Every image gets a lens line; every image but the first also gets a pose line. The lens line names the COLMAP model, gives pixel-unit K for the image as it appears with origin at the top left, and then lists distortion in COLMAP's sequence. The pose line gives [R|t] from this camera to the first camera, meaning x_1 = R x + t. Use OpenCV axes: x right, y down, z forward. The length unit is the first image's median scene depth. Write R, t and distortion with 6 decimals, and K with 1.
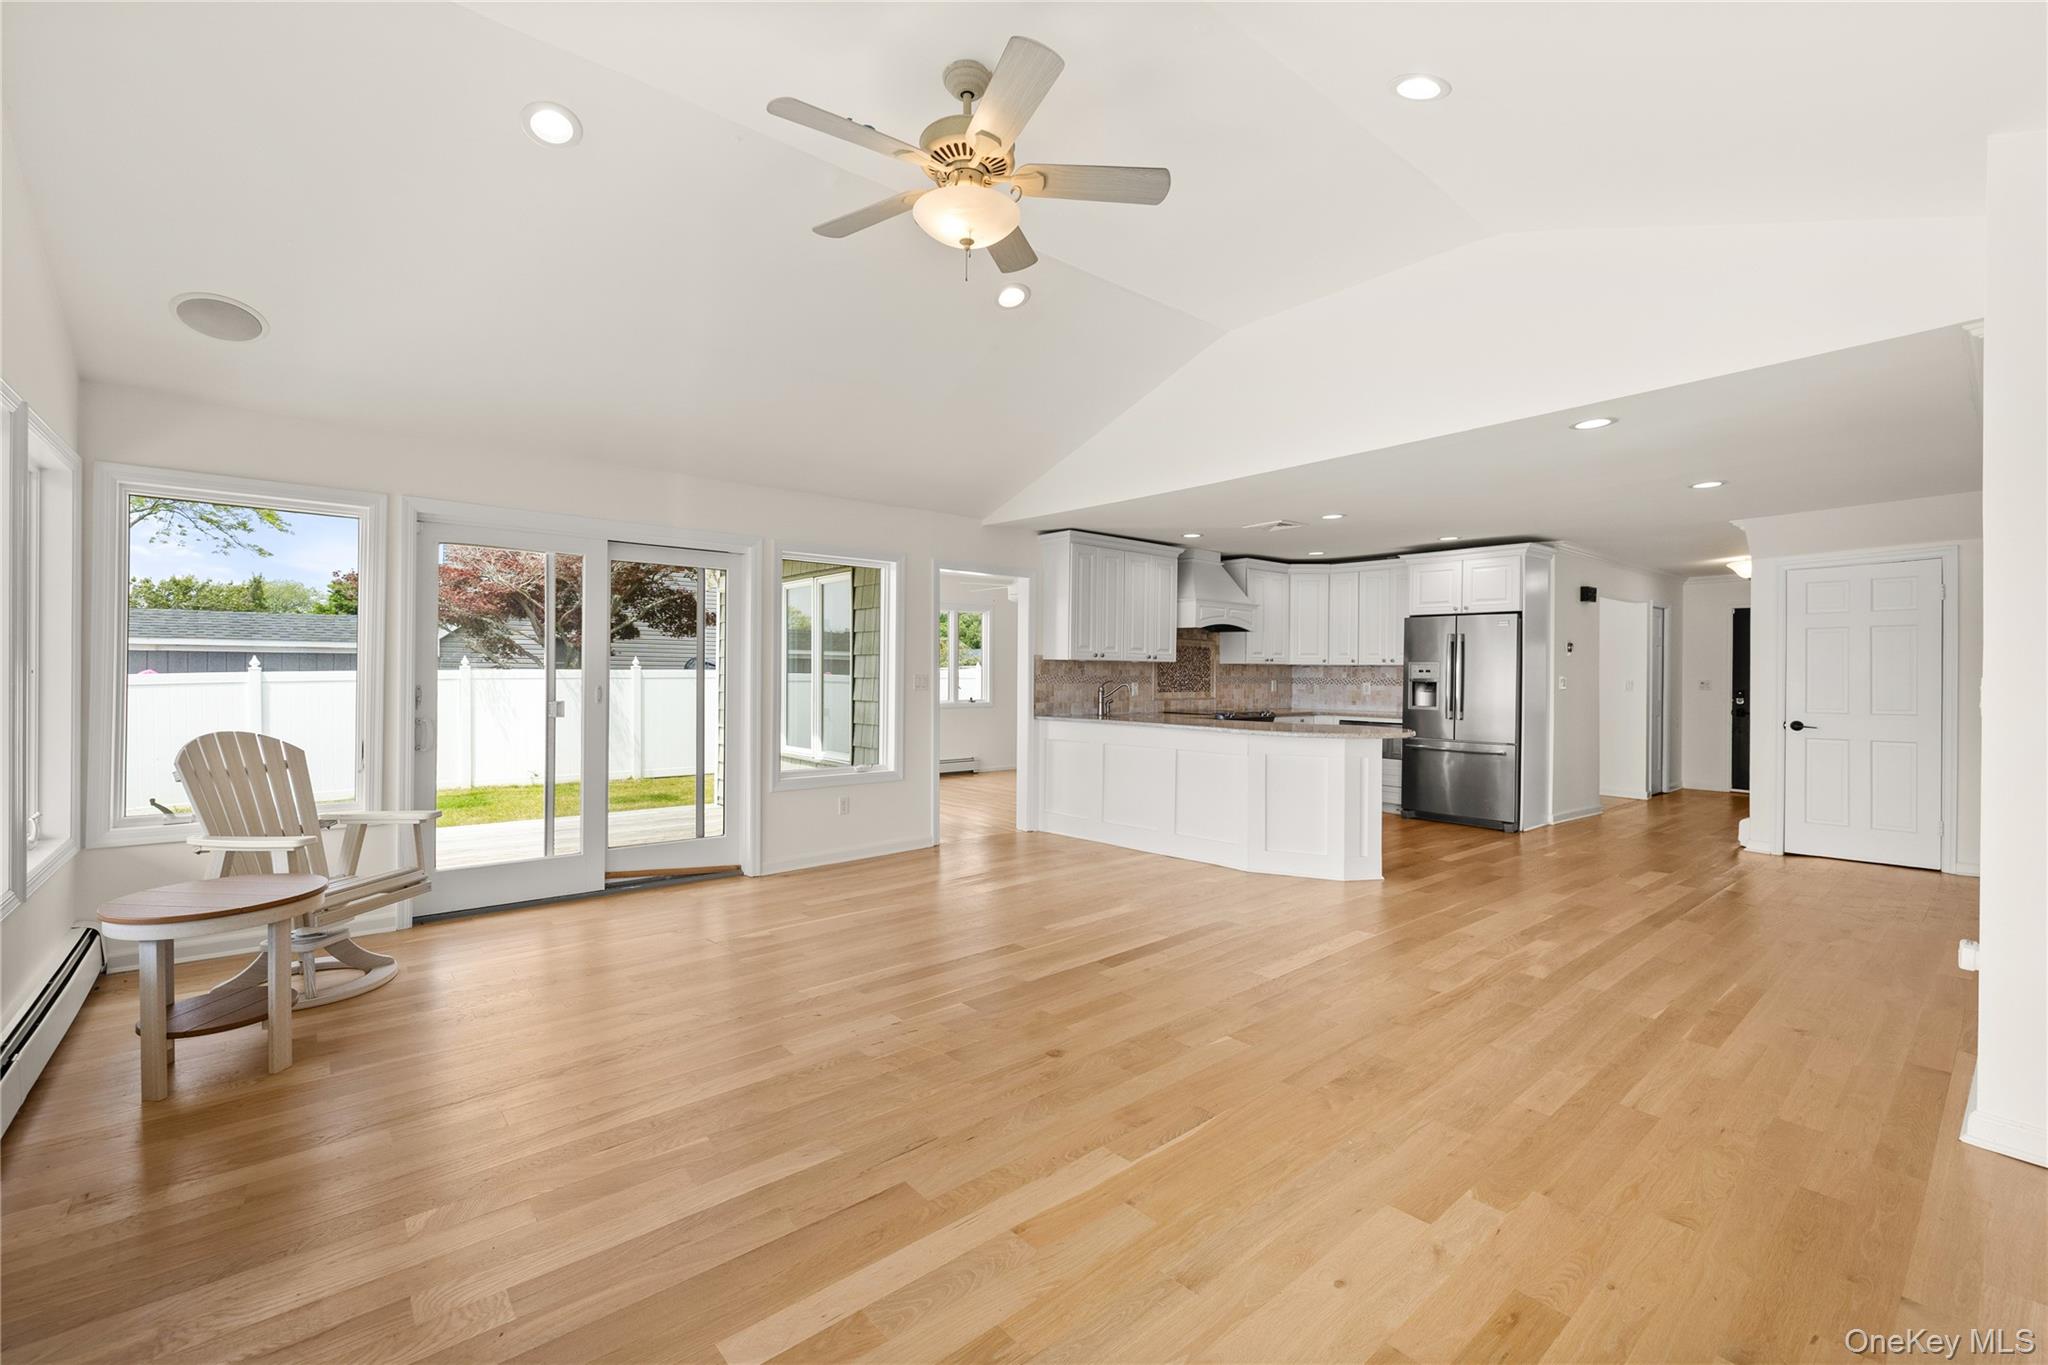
lens RADIAL K [[864.4, 0, 1016.1], [0, 864.4, 677.4], [0, 0, 1]] dist [0.003934, -0.000202]
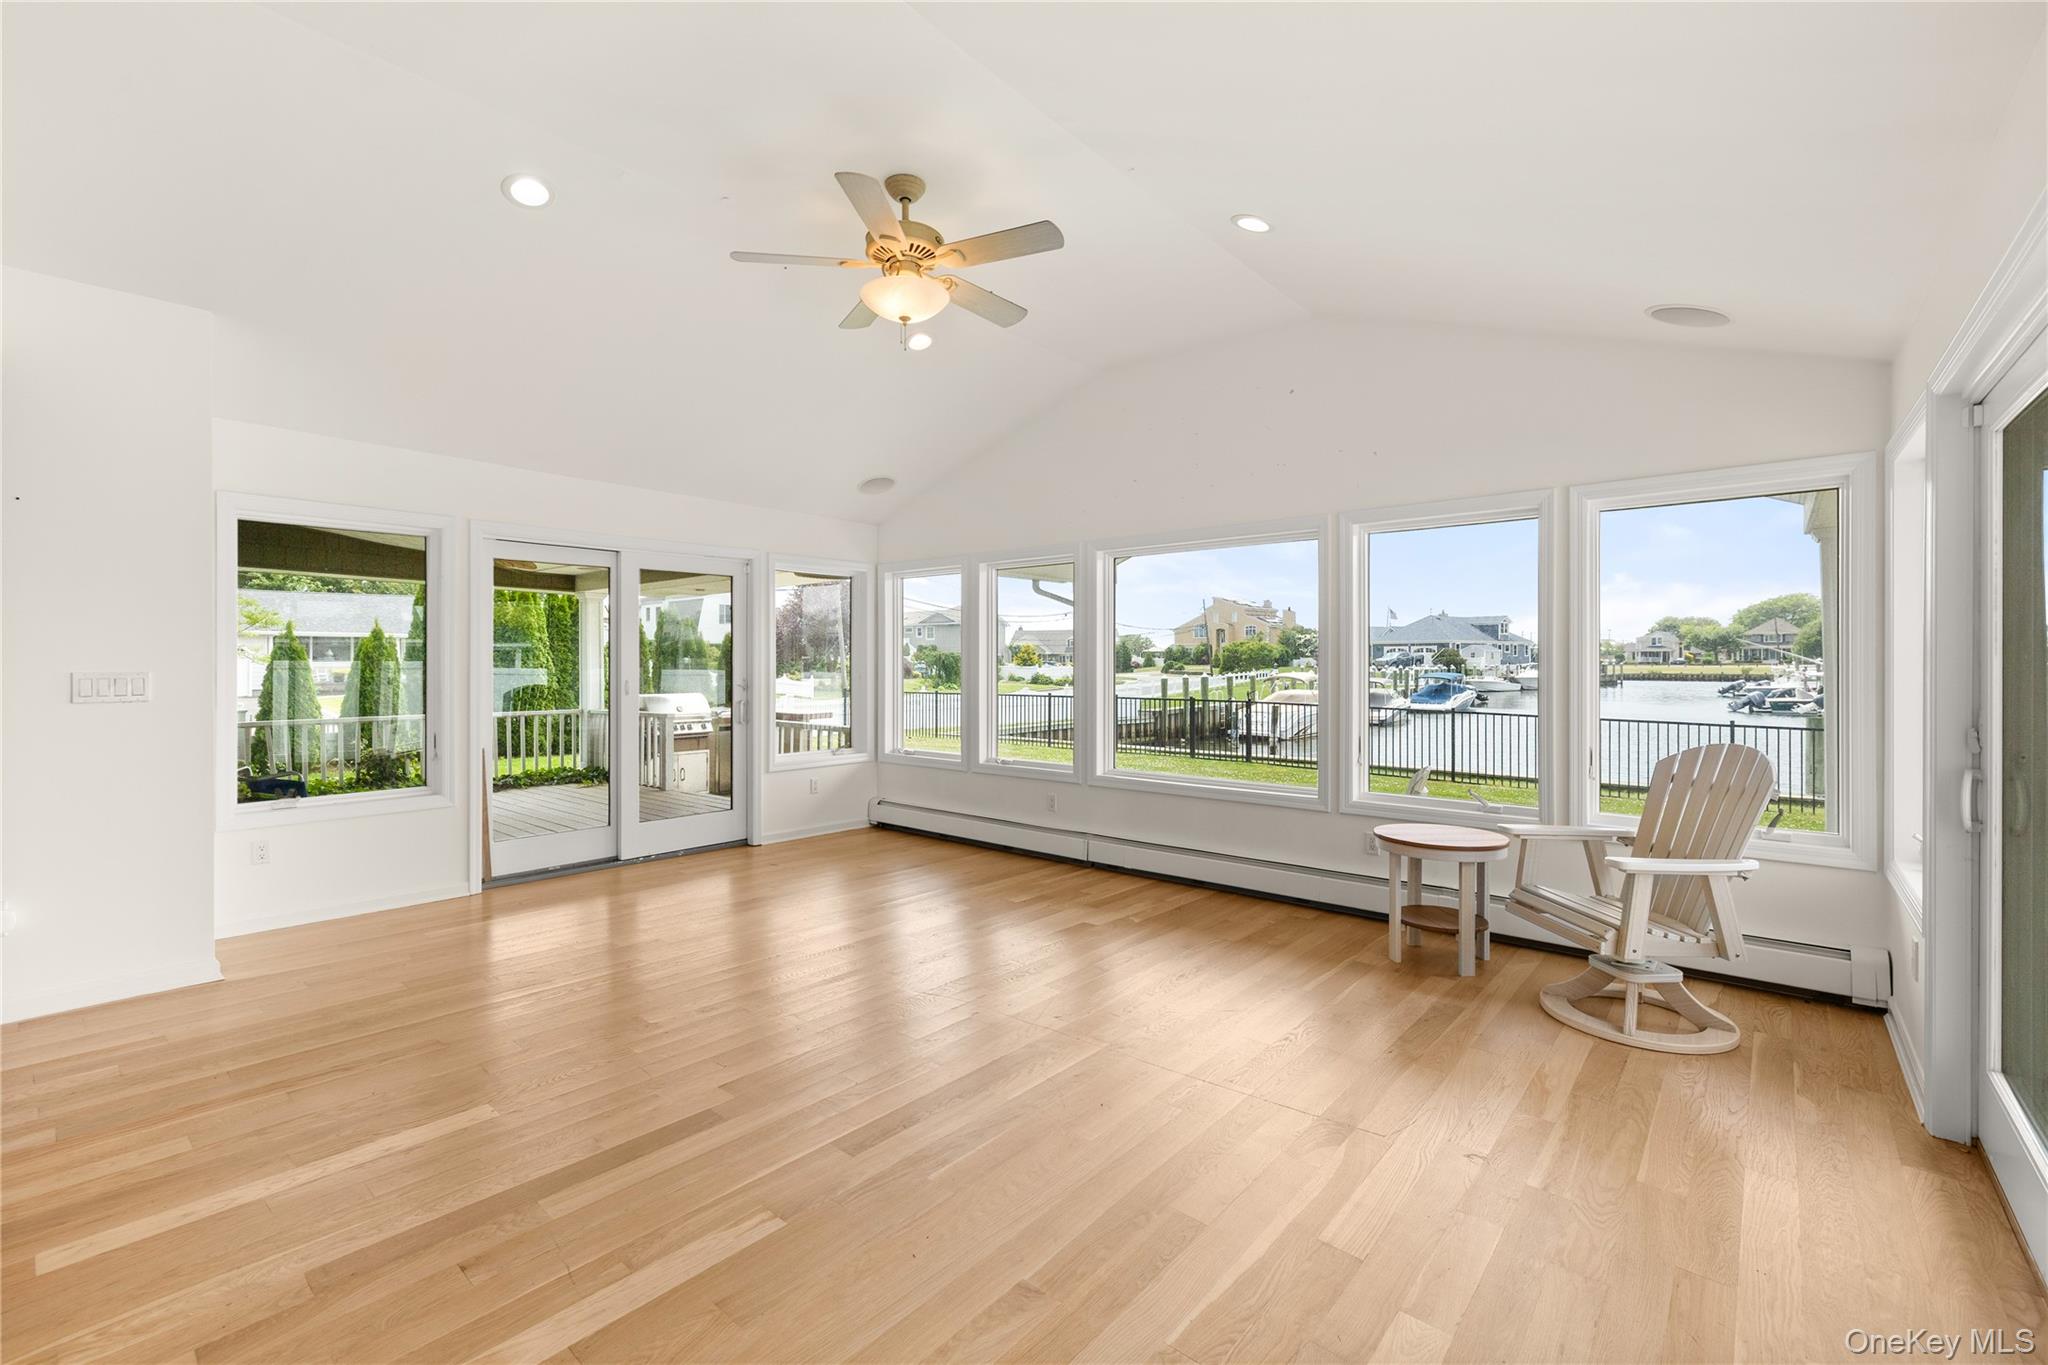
lens RADIAL K [[864.4, 0, 1014.5], [0, 864.4, 668.4], [0, 0, 1]] dist [0.003934, -0.000202]
pose [[-0.988071, -0.004326, -0.153941, -0.008142], [-0.005119, 0.999976, 0.004755, -0.007679], [0.153917, 0.005486, -0.988069, 0.784136]]
